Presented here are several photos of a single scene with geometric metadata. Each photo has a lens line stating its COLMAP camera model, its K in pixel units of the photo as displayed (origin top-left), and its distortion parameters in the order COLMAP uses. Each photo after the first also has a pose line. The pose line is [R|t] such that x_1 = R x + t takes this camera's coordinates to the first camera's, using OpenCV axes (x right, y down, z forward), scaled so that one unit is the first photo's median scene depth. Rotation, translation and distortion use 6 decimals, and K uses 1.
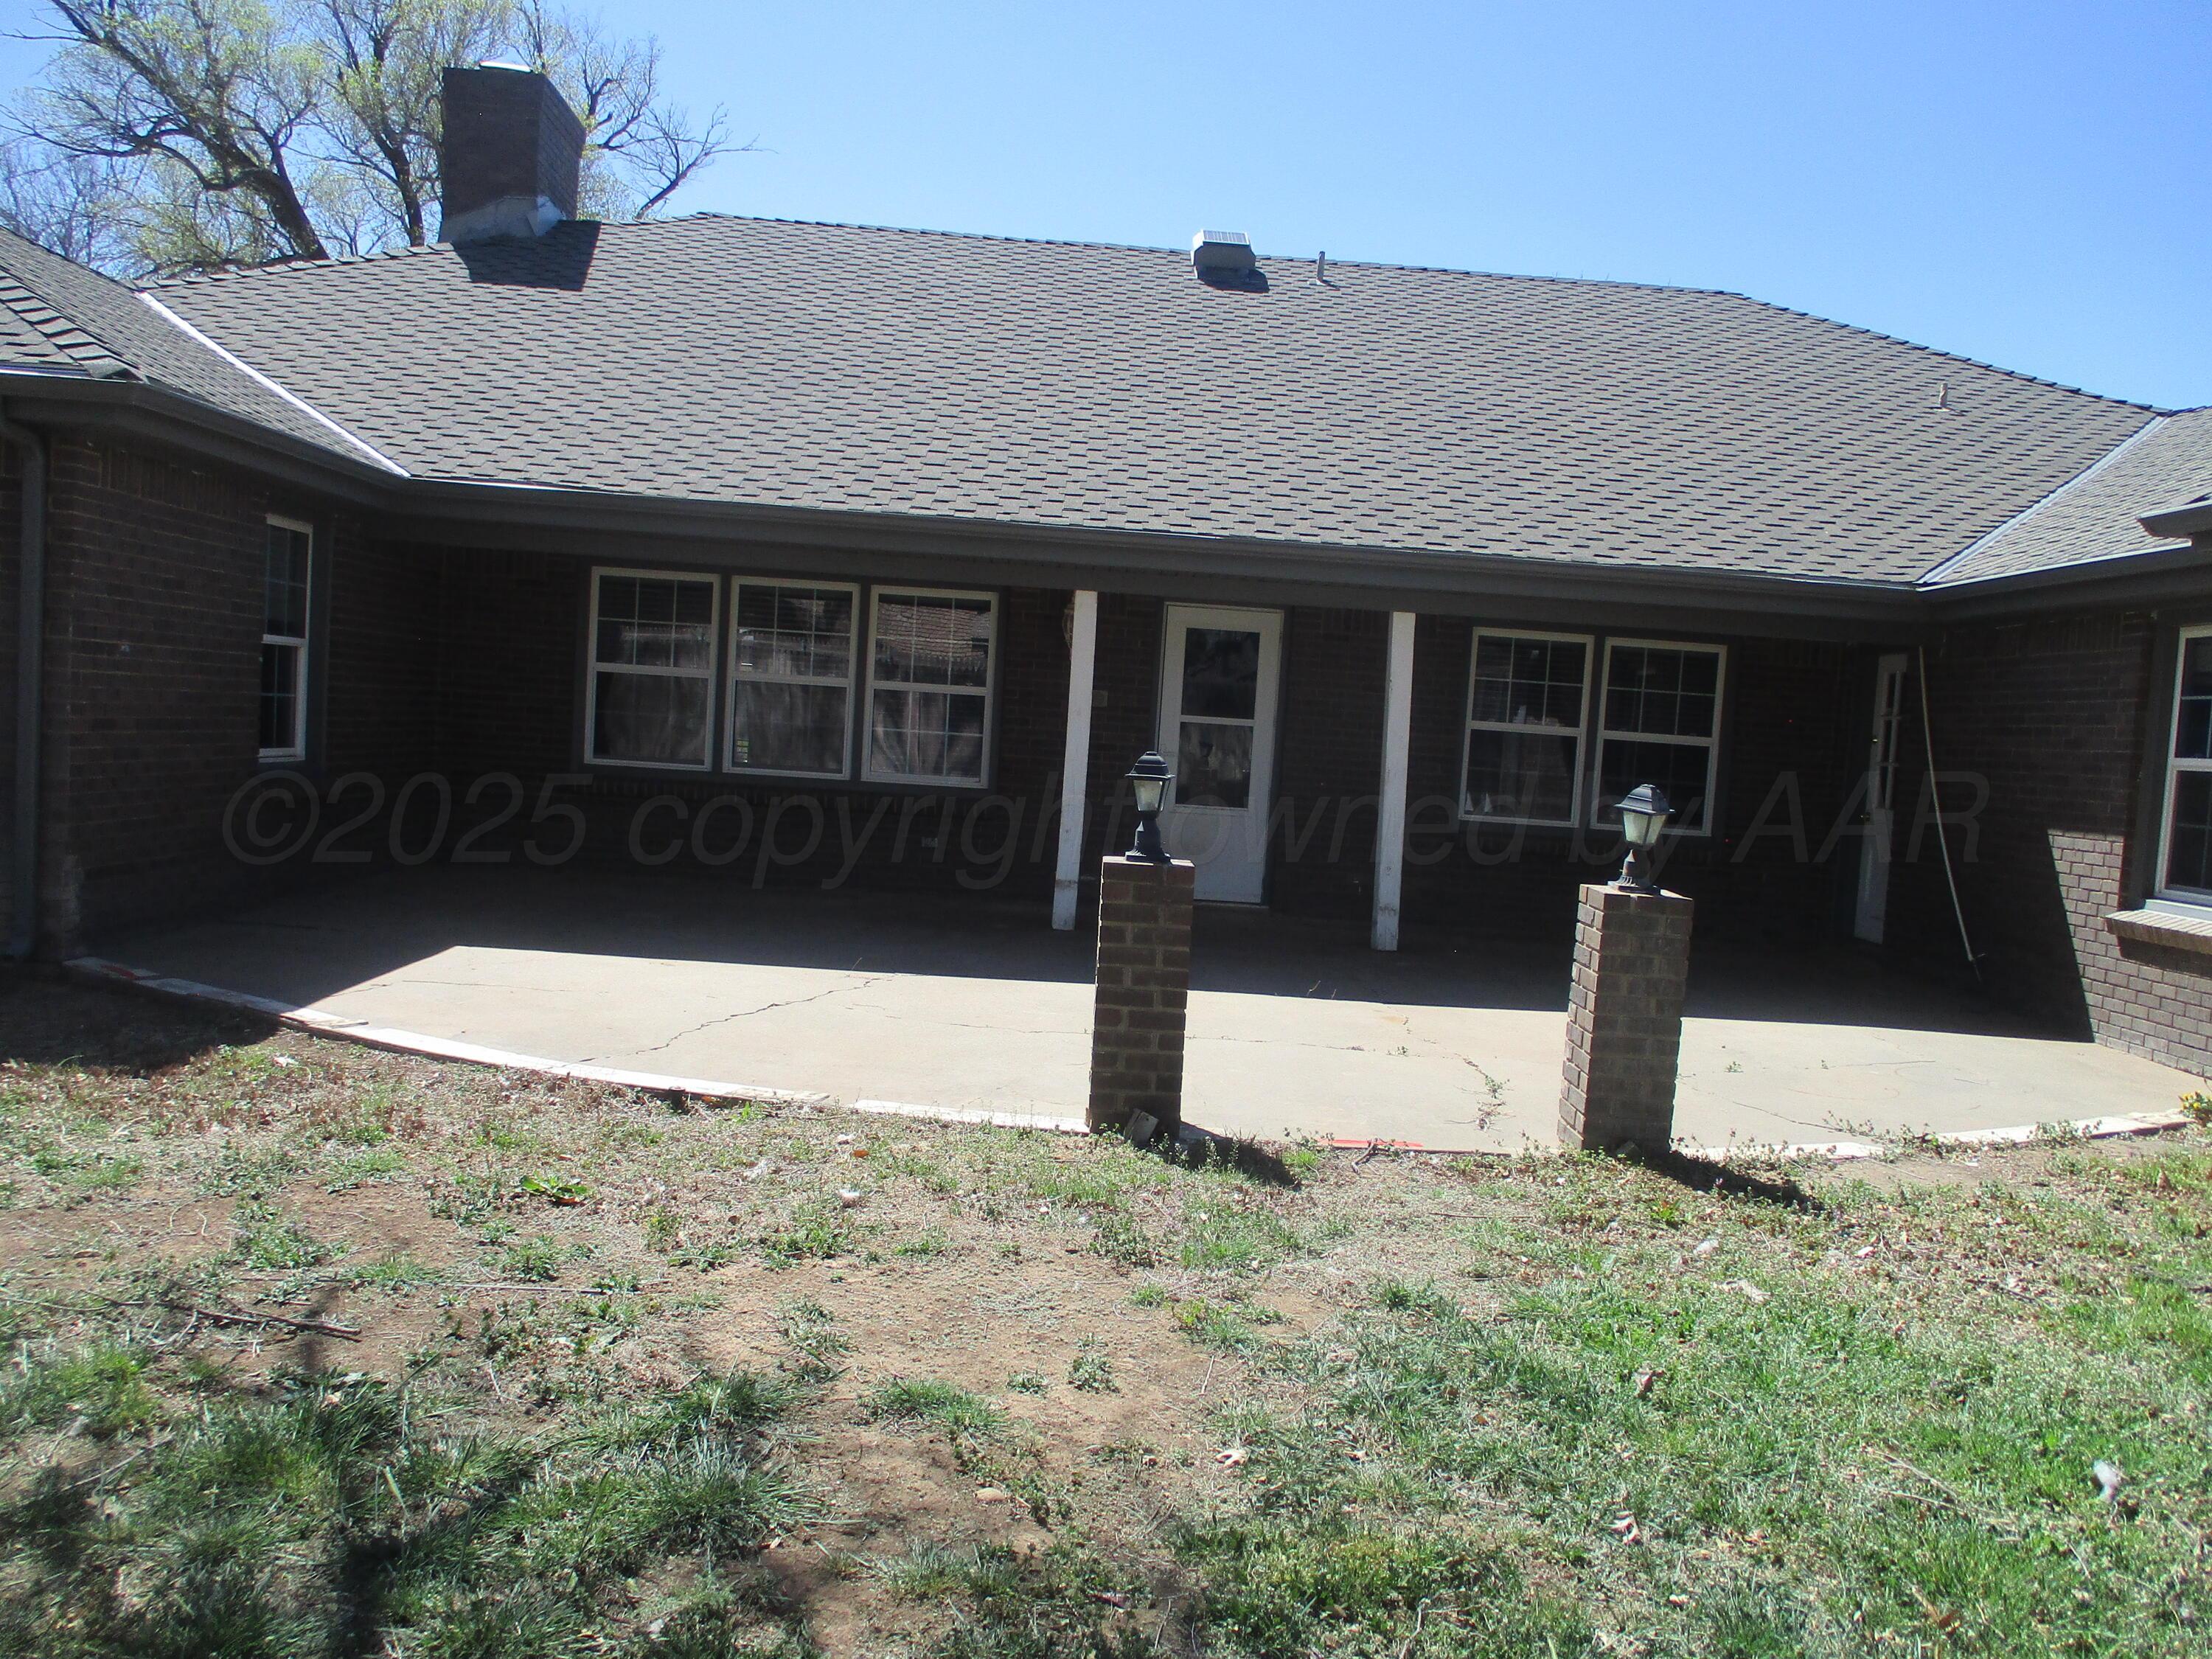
lens RADIAL K [[1830.7, 0, 1106.2], [0, 1830.7, 834.0], [0, 0, 1]] dist [-0.027519, -0.003280]
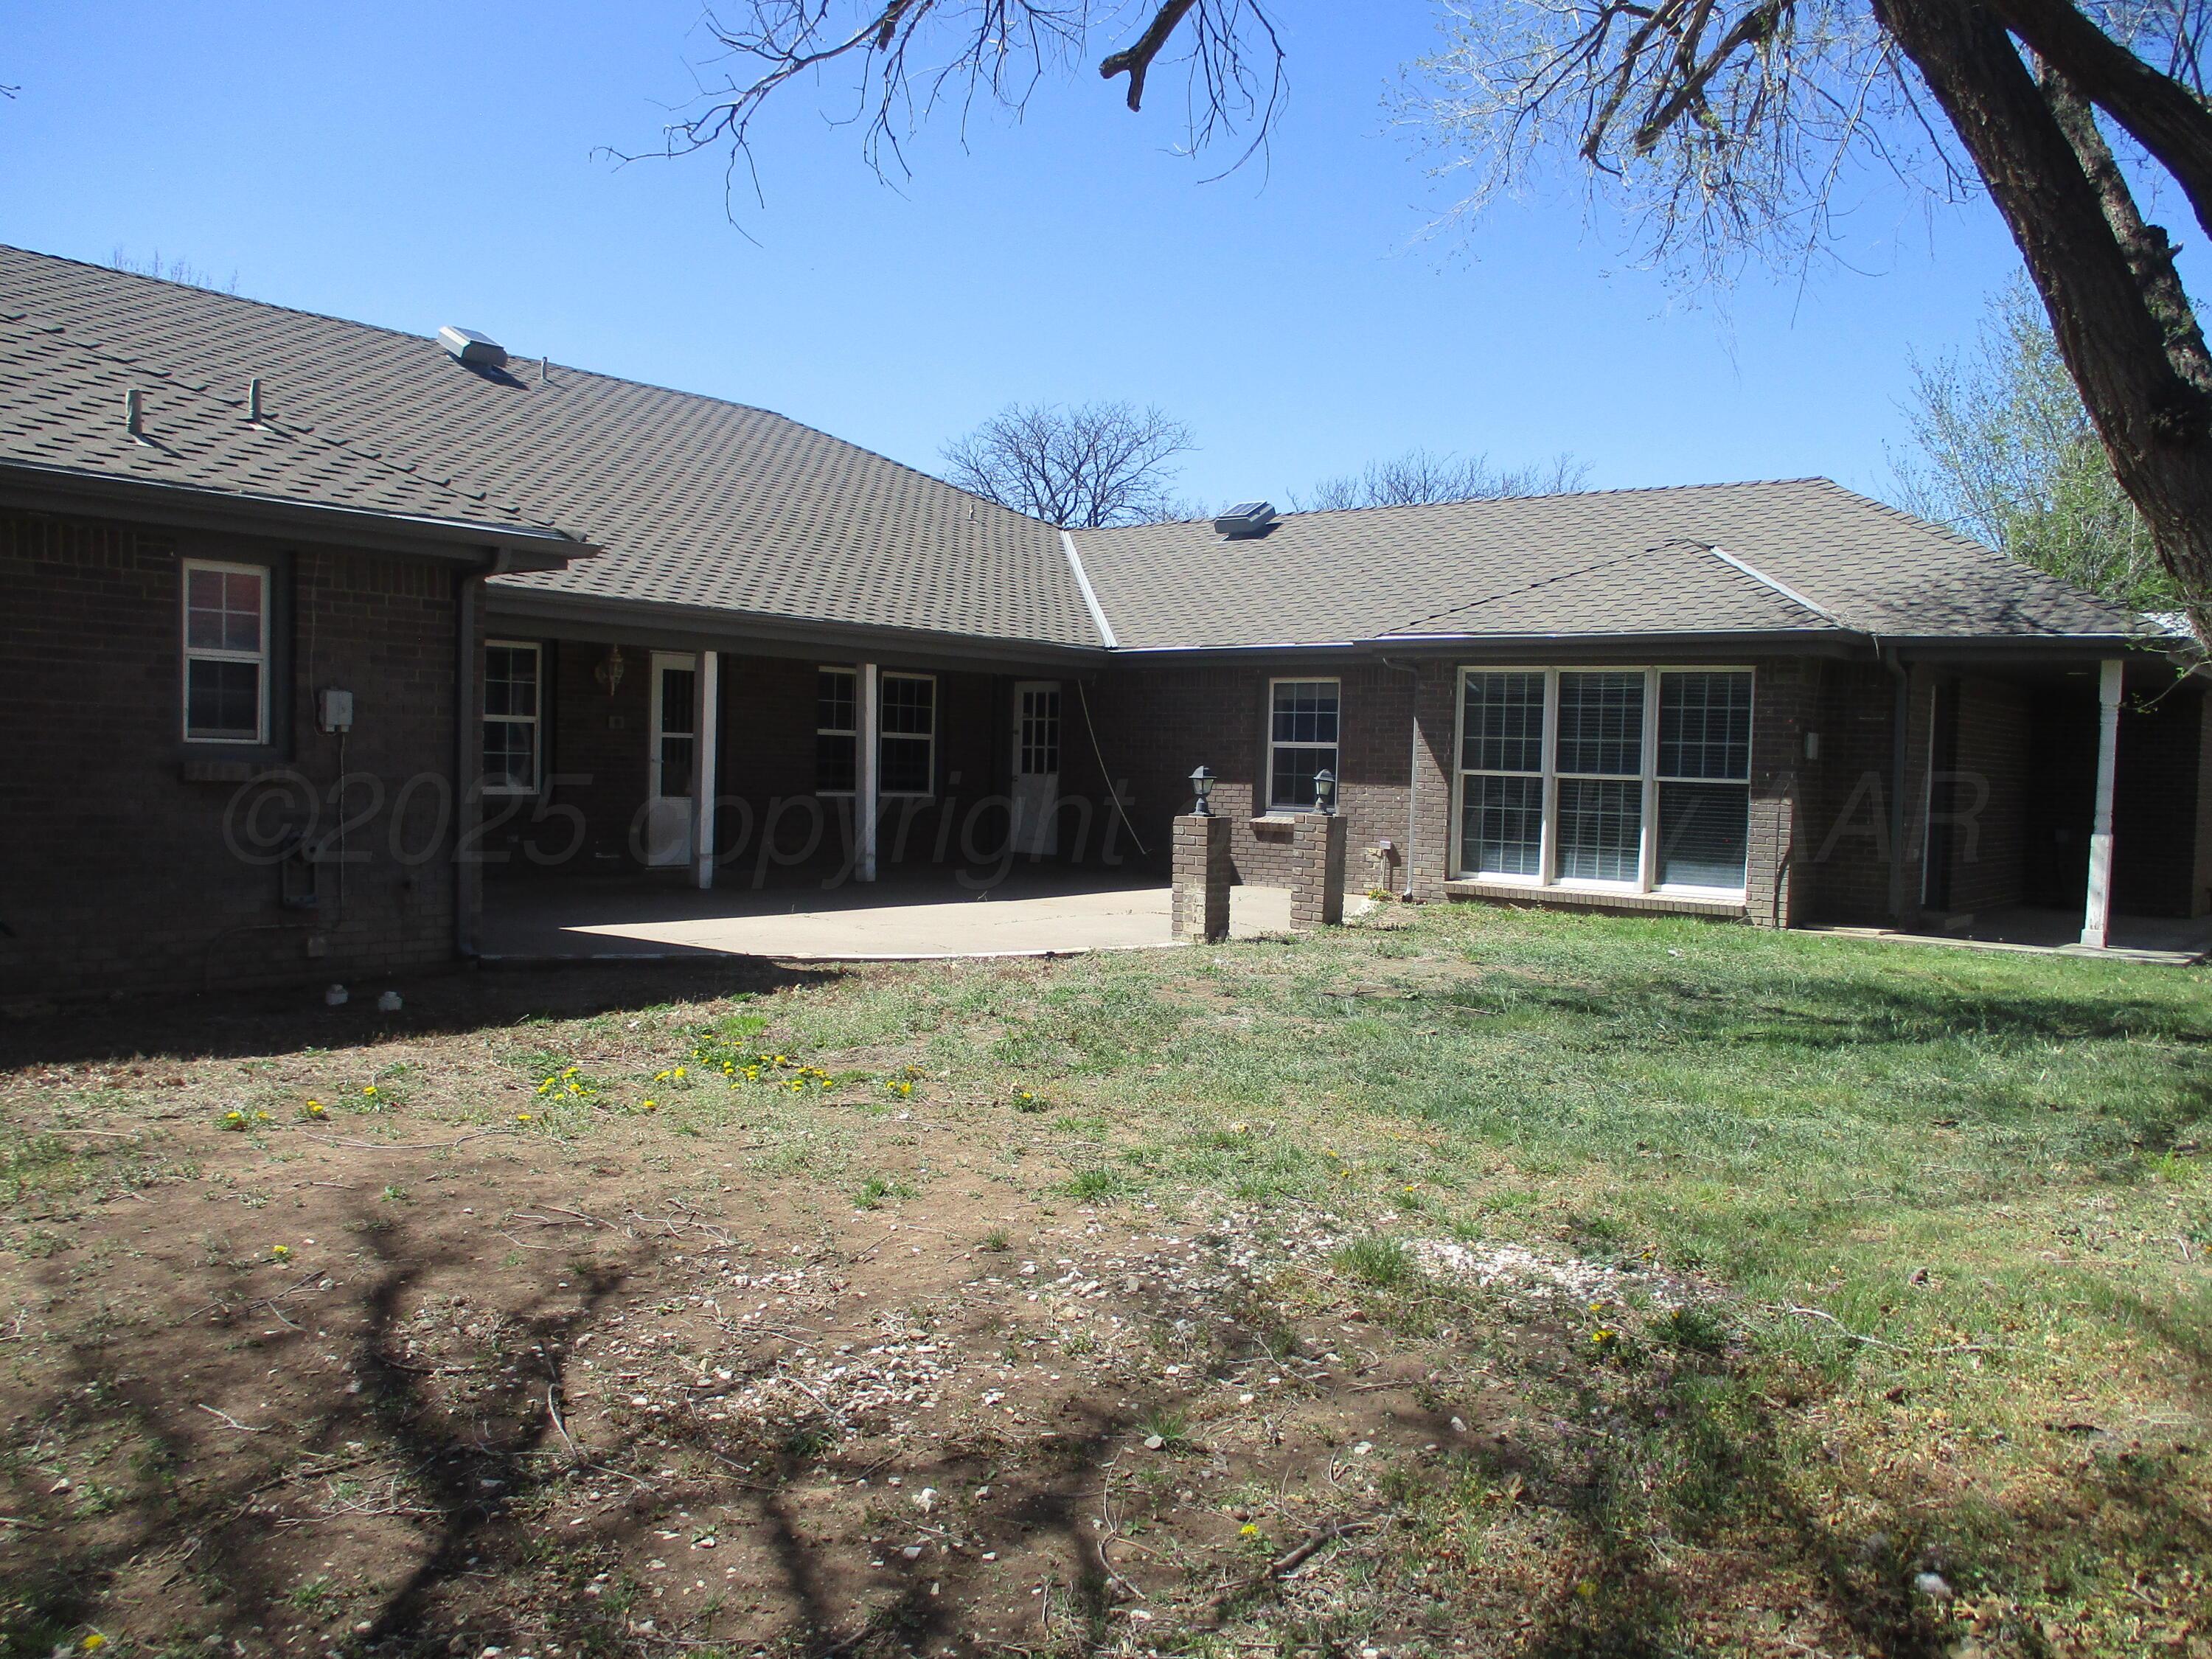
lens RADIAL K [[1830.7, 0, 1103.7], [0, 1830.7, 830.2], [0, 0, 1]] dist [-0.027519, -0.003280]
pose [[0.646881, -0.075353, 0.758859, -0.930720], [0.060505, 0.997041, 0.047427, -0.043292], [-0.760187, 0.015235, 0.649526, -0.165617]]
